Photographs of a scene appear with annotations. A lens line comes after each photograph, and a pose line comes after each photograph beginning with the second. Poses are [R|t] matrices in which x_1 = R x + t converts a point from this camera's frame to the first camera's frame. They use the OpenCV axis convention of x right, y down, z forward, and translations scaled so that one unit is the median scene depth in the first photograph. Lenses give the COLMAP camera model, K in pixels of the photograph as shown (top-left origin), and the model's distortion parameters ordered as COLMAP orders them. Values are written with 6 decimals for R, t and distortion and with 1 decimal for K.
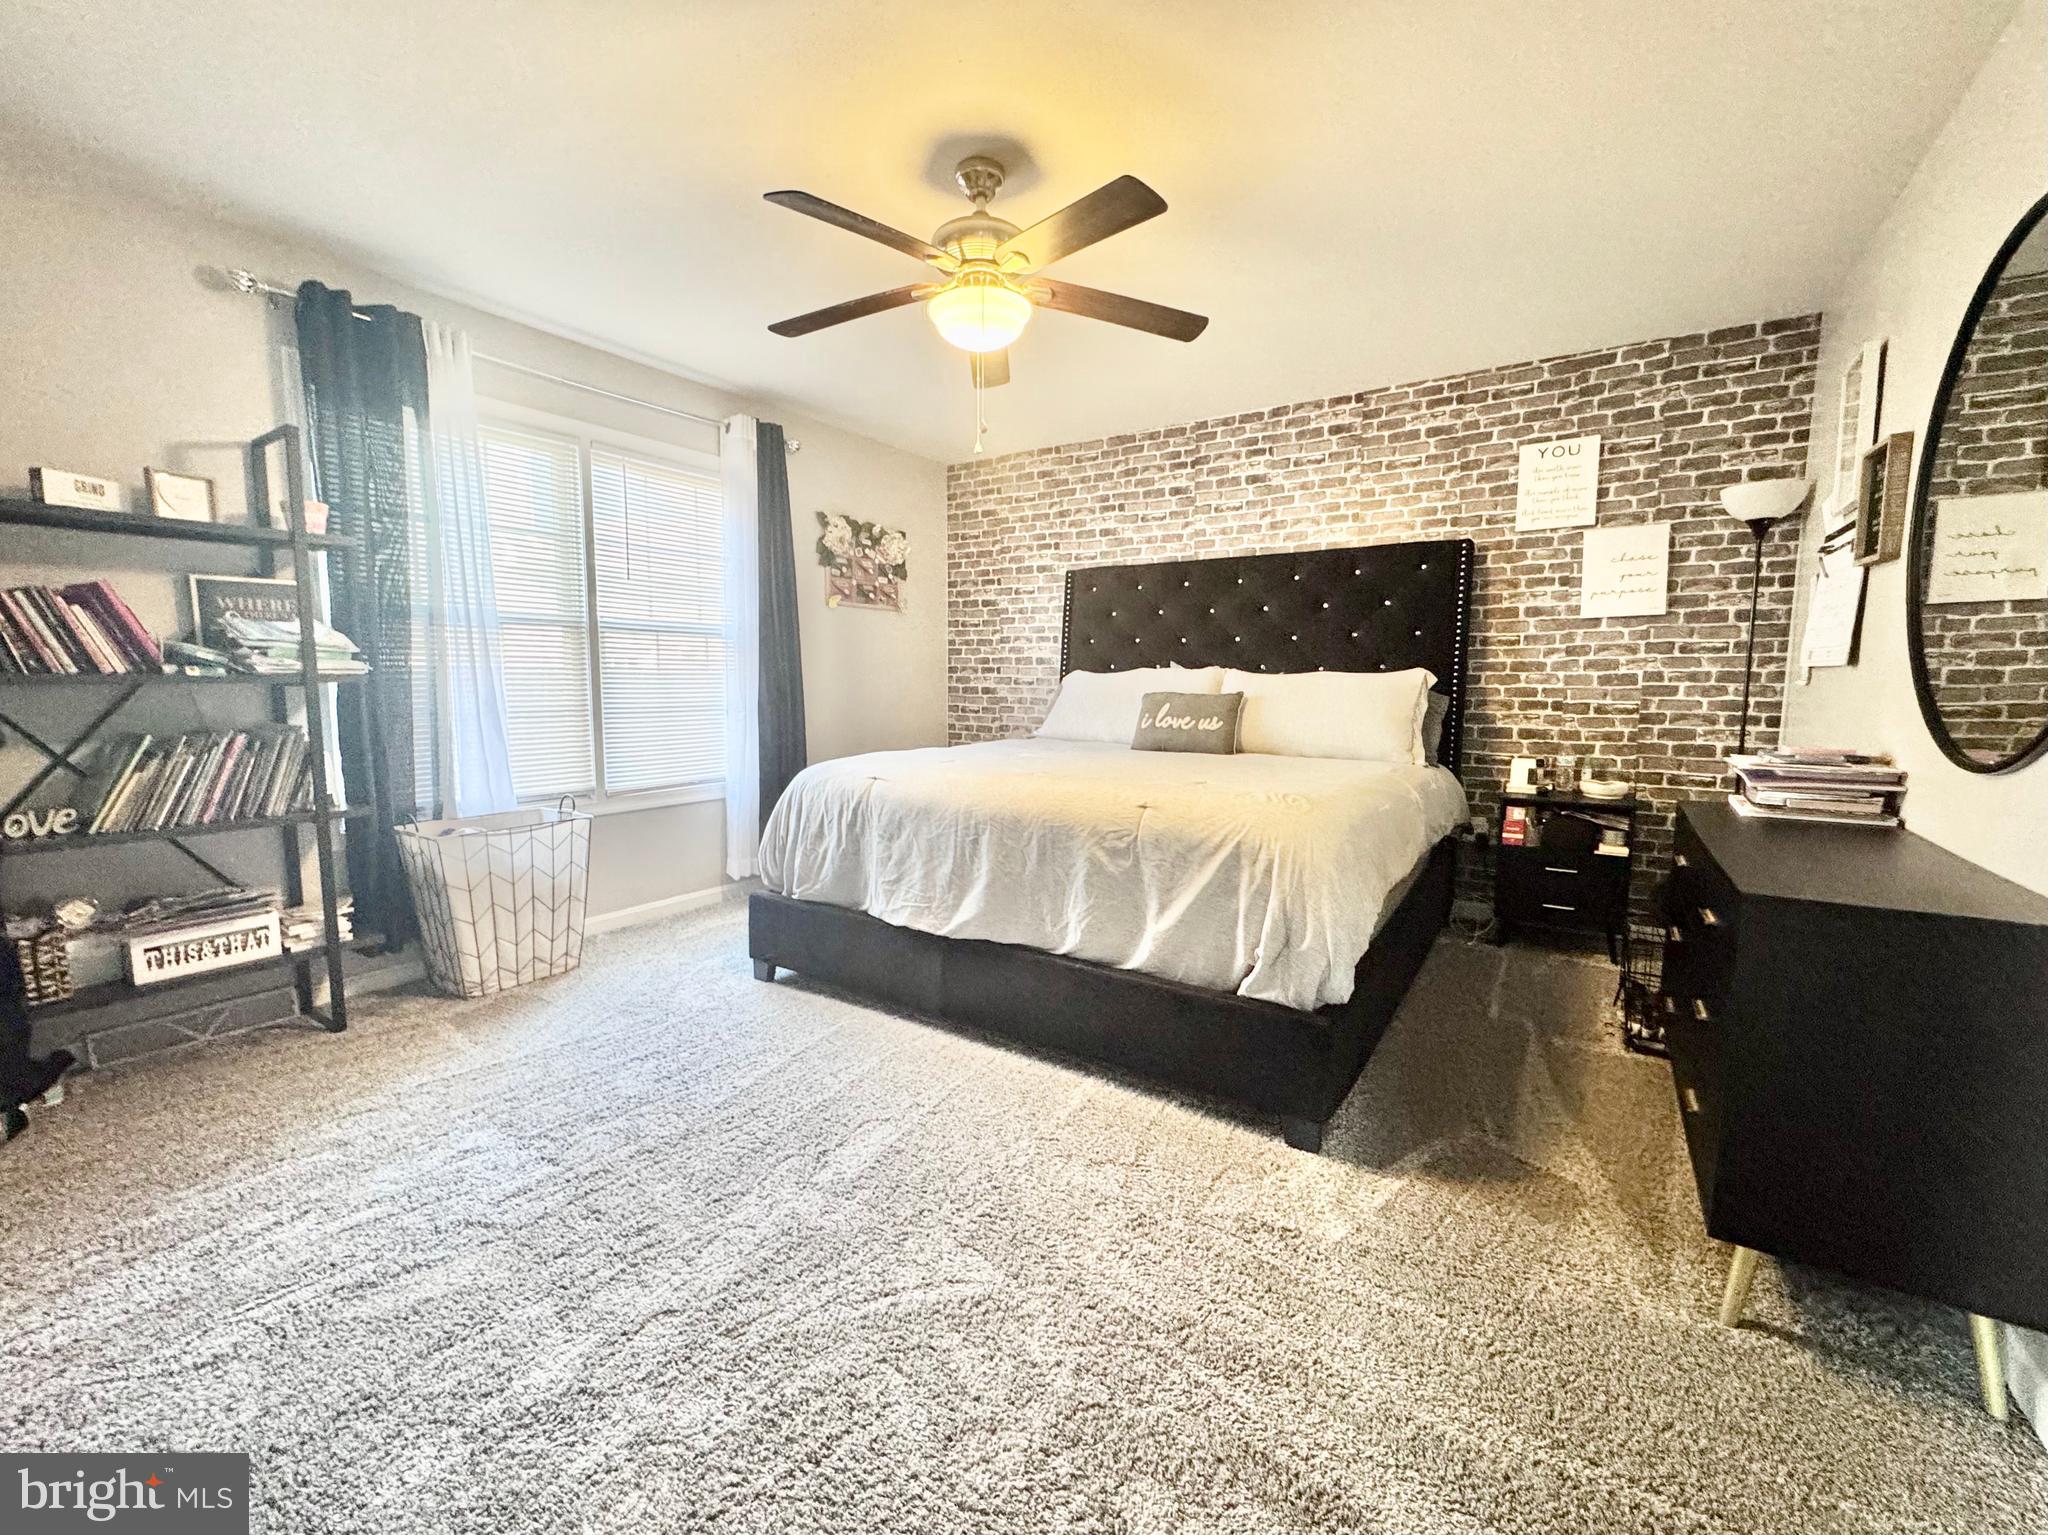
lens RADIAL K [[825.6, 0, 1036.4], [0, 825.6, 767.8], [0, 0, 1]] dist [0.001783, -0.000237]
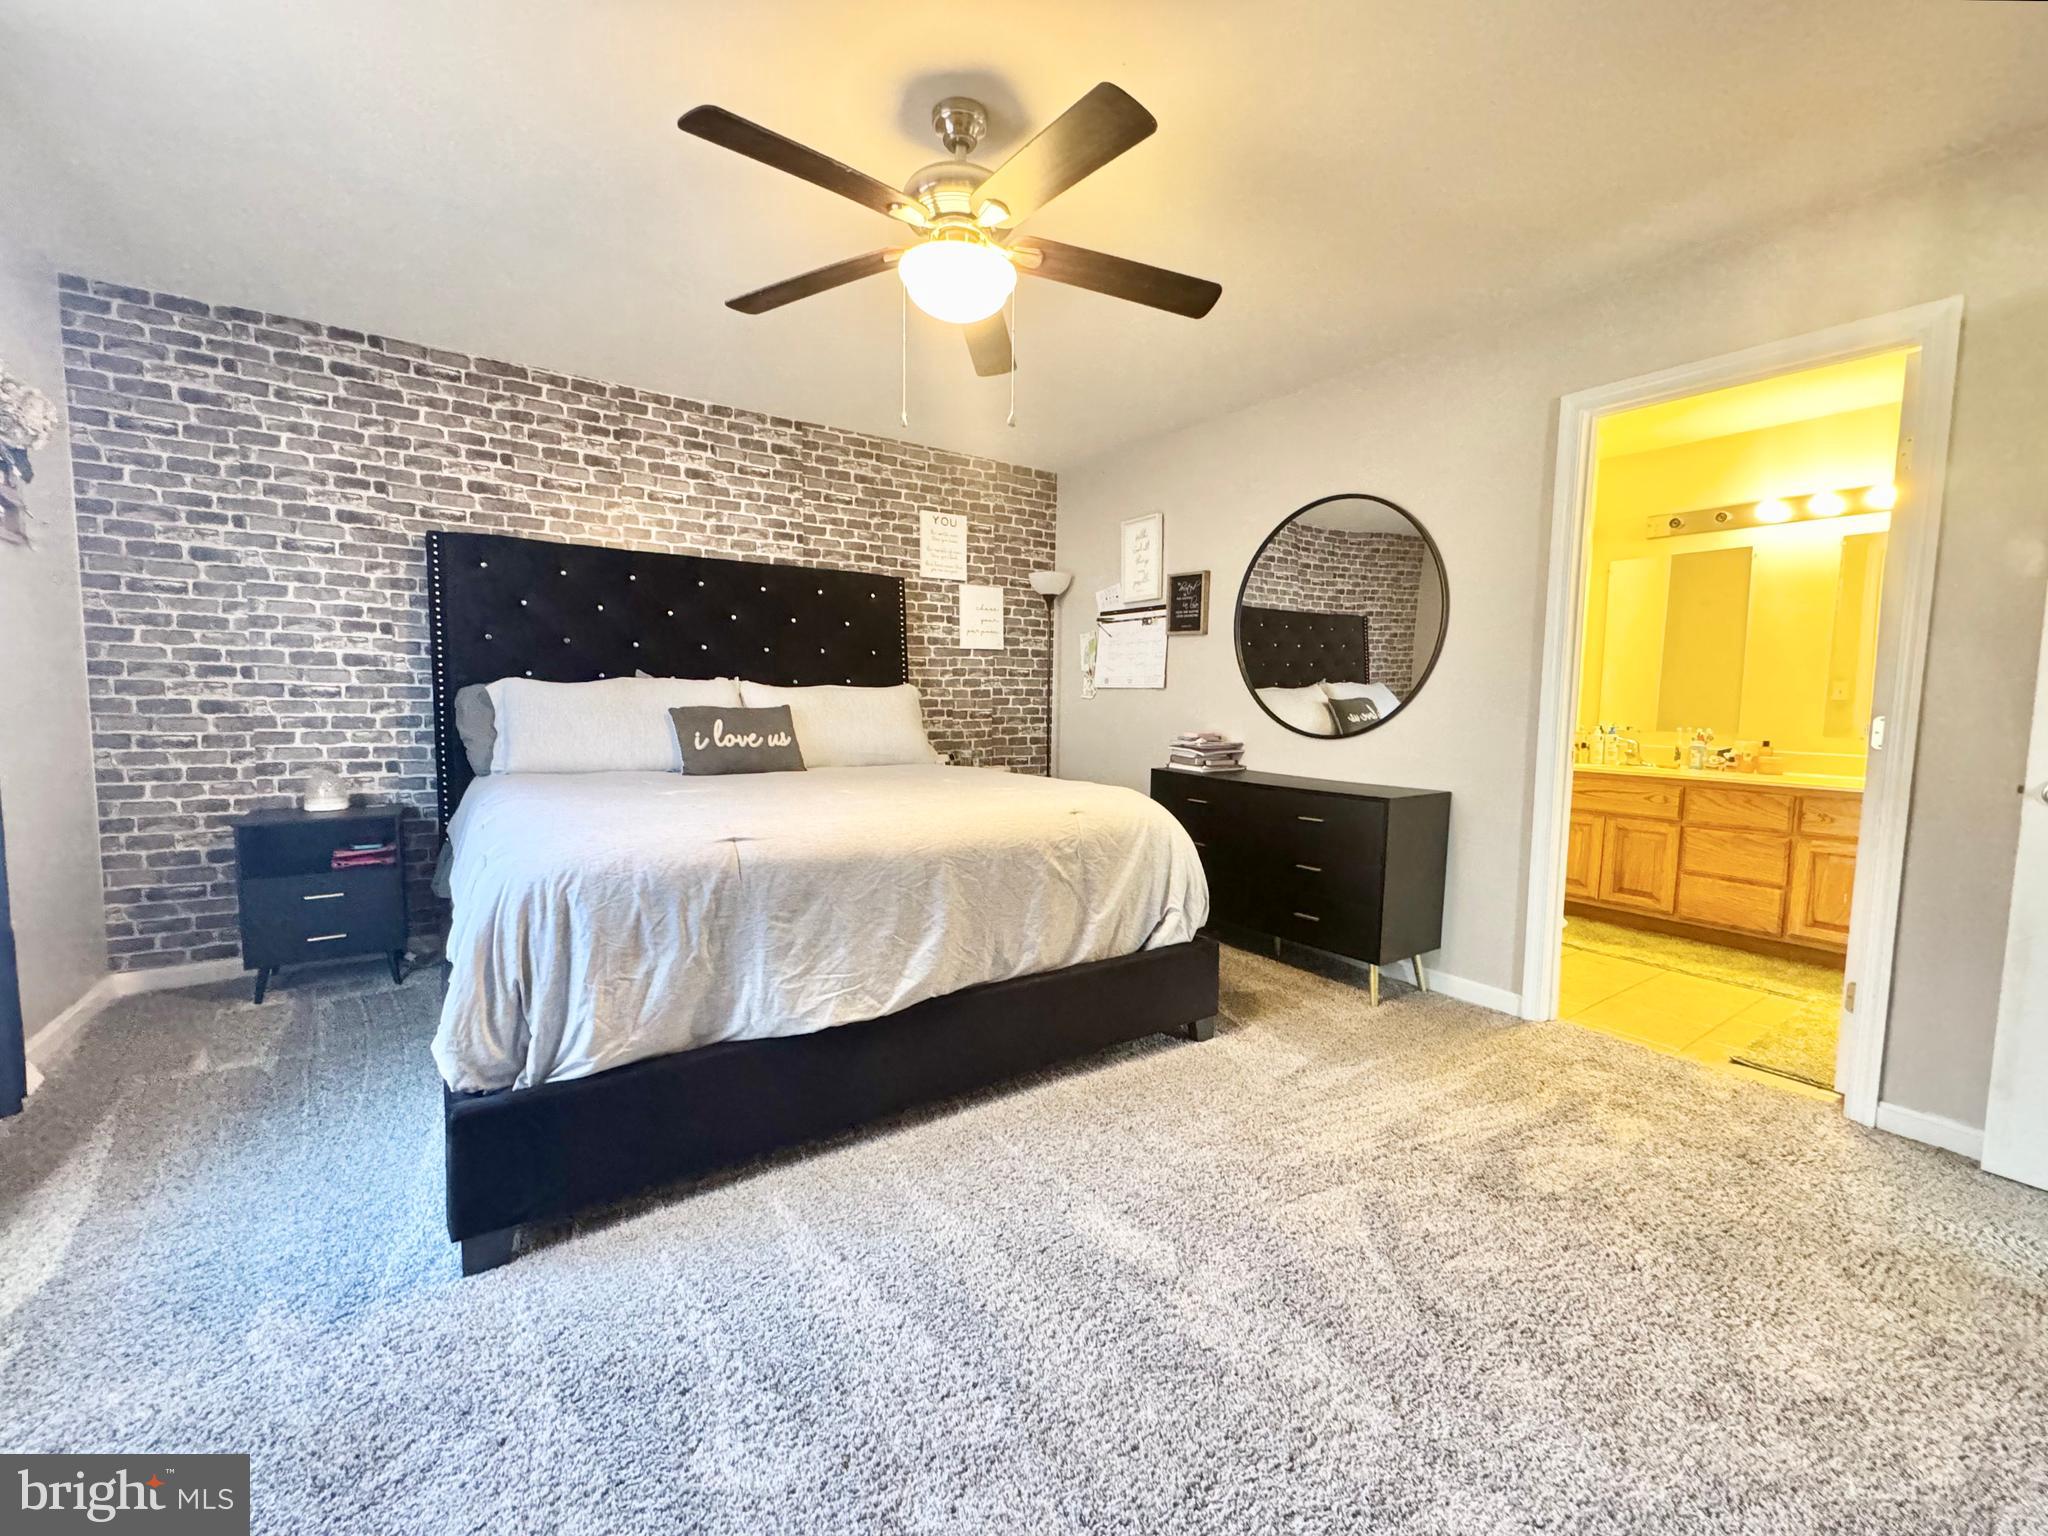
lens RADIAL K [[825.6, 0, 1031.1], [0, 825.6, 762.0], [0, 0, 1]] dist [0.001783, -0.000237]
pose [[0.380710, -0.076999, 0.921483, -0.543562], [0.085328, 0.995201, 0.047905, -0.049387], [-0.920749, 0.060390, 0.385453, 0.373656]]
